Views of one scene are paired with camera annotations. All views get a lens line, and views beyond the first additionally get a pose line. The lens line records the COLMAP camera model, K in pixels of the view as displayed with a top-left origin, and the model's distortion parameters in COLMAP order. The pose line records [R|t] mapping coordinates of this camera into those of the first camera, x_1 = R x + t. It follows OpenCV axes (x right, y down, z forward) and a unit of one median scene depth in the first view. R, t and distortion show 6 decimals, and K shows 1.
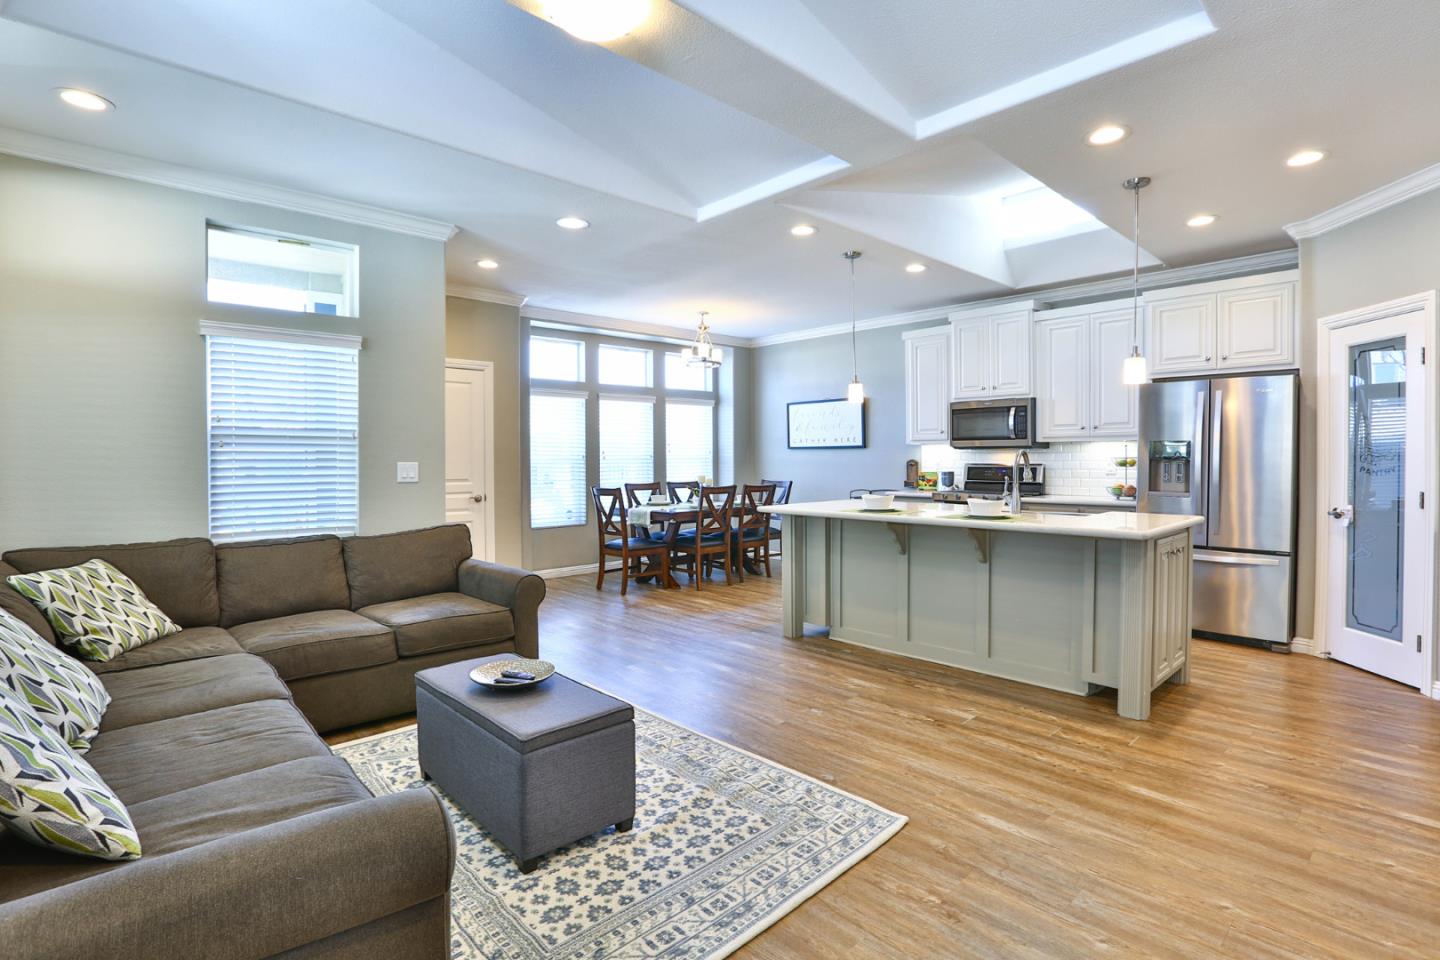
lens RADIAL K [[698.1, 0, 723.4], [0, 698.1, 469.3], [0, 0, 1]] dist [-0.049747, 0.016704]
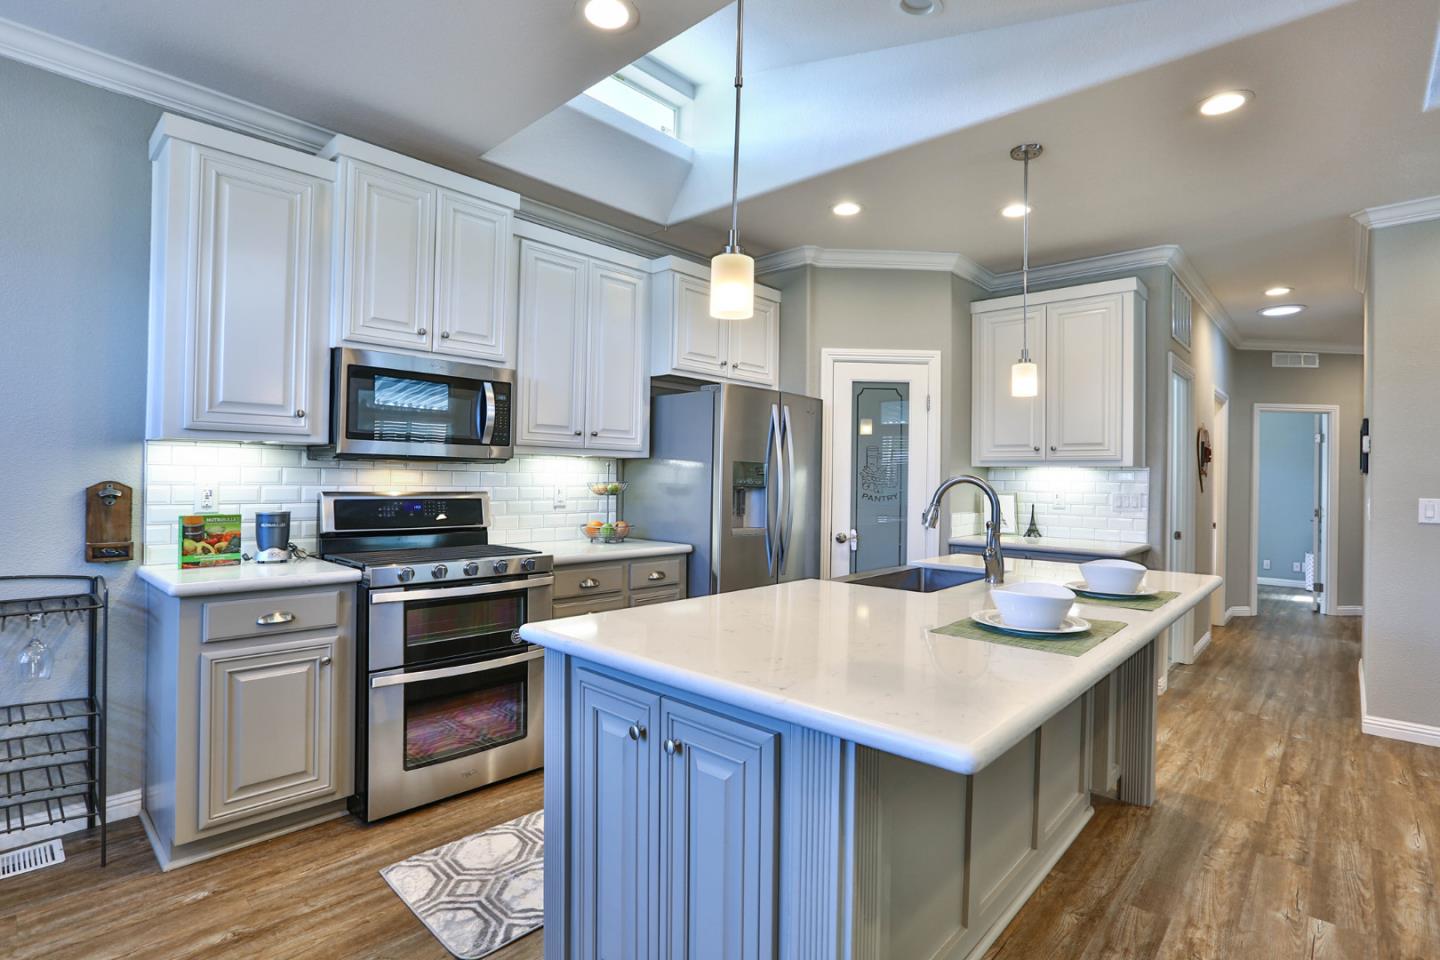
lens RADIAL K [[698.1, 0, 716.3], [0, 698.1, 475.7], [0, 0, 1]] dist [-0.049747, 0.016704]
pose [[-0.071662, 0.003406, 0.997423, -0.104760], [0.000245, 0.999994, -0.003398, -0.018144], [-0.997429, 0.000001, -0.071662, 0.832631]]
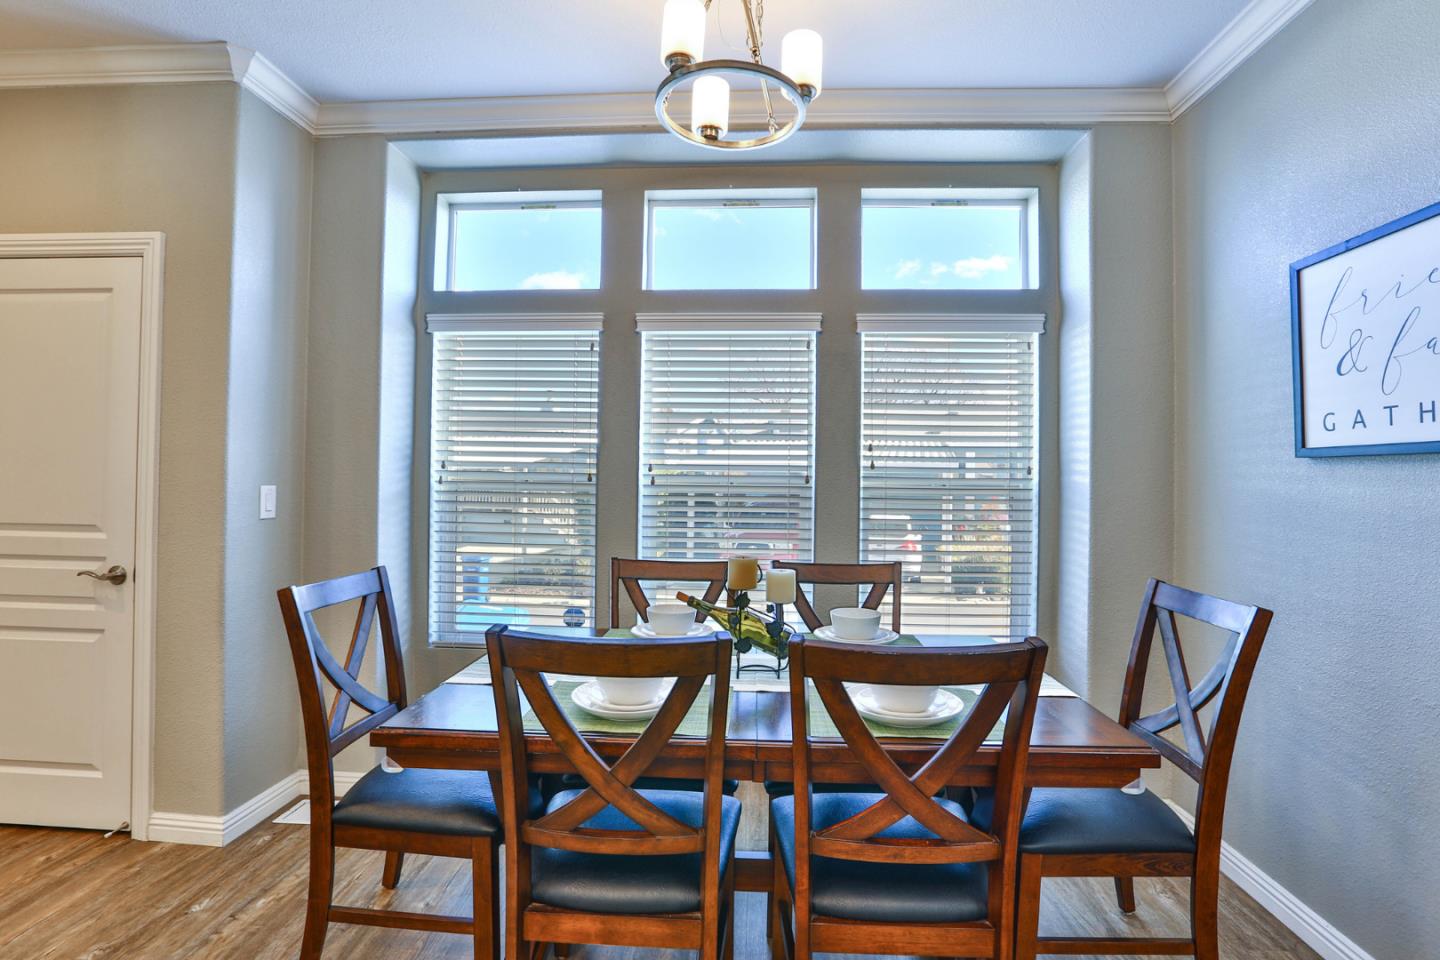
lens RADIAL K [[698.1, 0, 717.4], [0, 698.1, 472.7], [0, 0, 1]] dist [-0.049747, 0.016704]
pose [[0.692244, 0.006764, -0.721632, 0.165616], [-0.027768, 0.999465, -0.017268, -0.019355], [0.721129, 0.031992, 0.692062, 0.947243]]
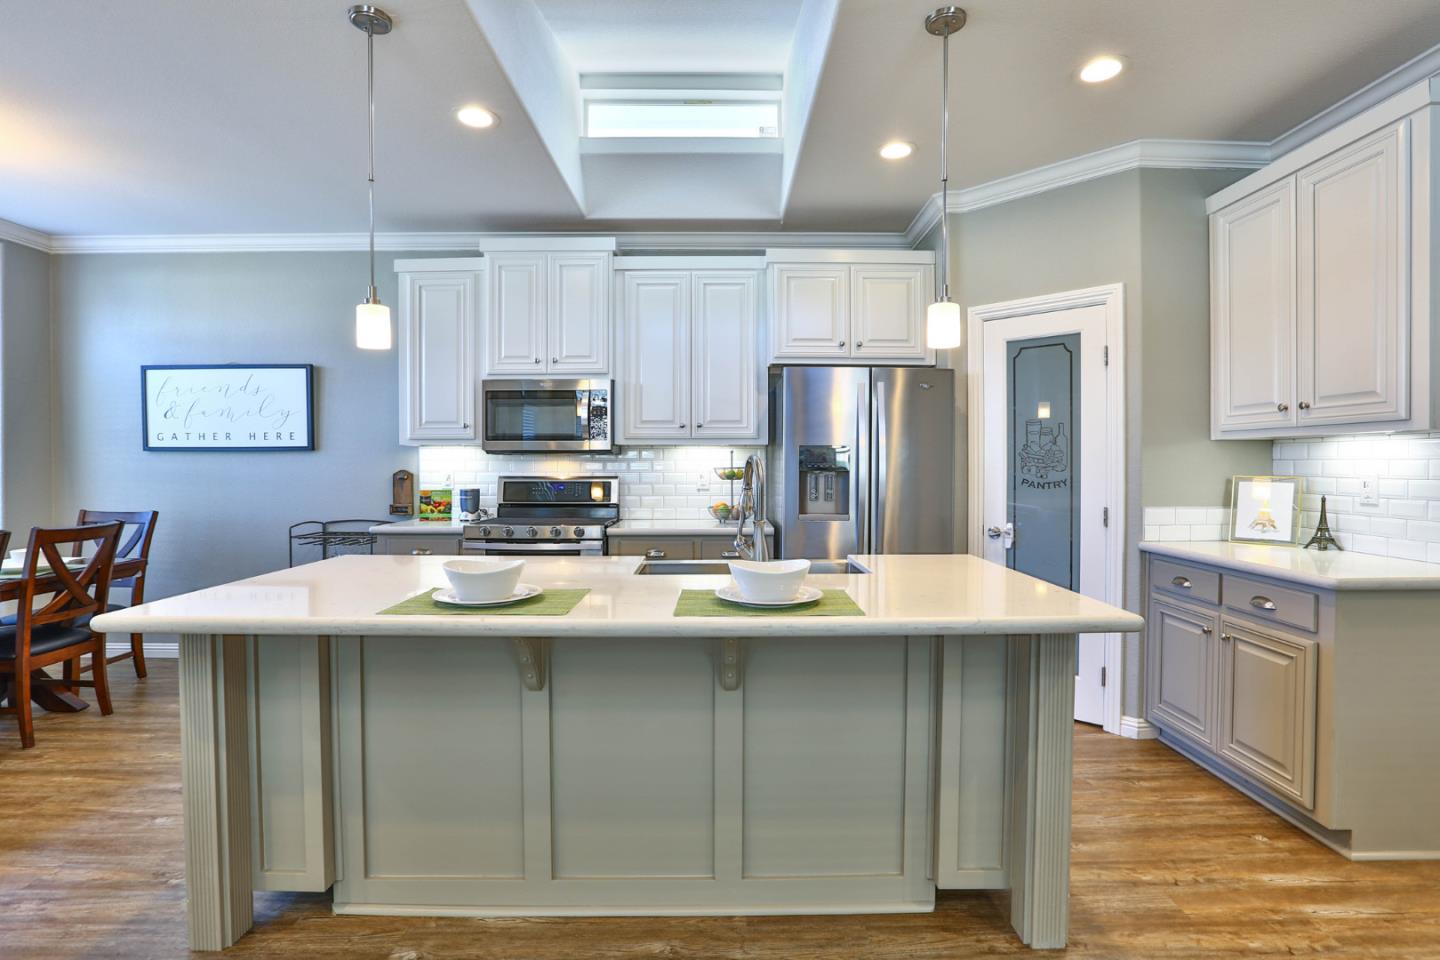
lens RADIAL K [[698.1, 0, 724.0], [0, 698.1, 472.7], [0, 0, 1]] dist [-0.049747, 0.016704]
pose [[0.674590, -0.006612, 0.738163, 0.010920], [0.010094, 0.999949, -0.000267, -0.009978], [-0.738124, 0.007631, 0.674622, 0.429908]]
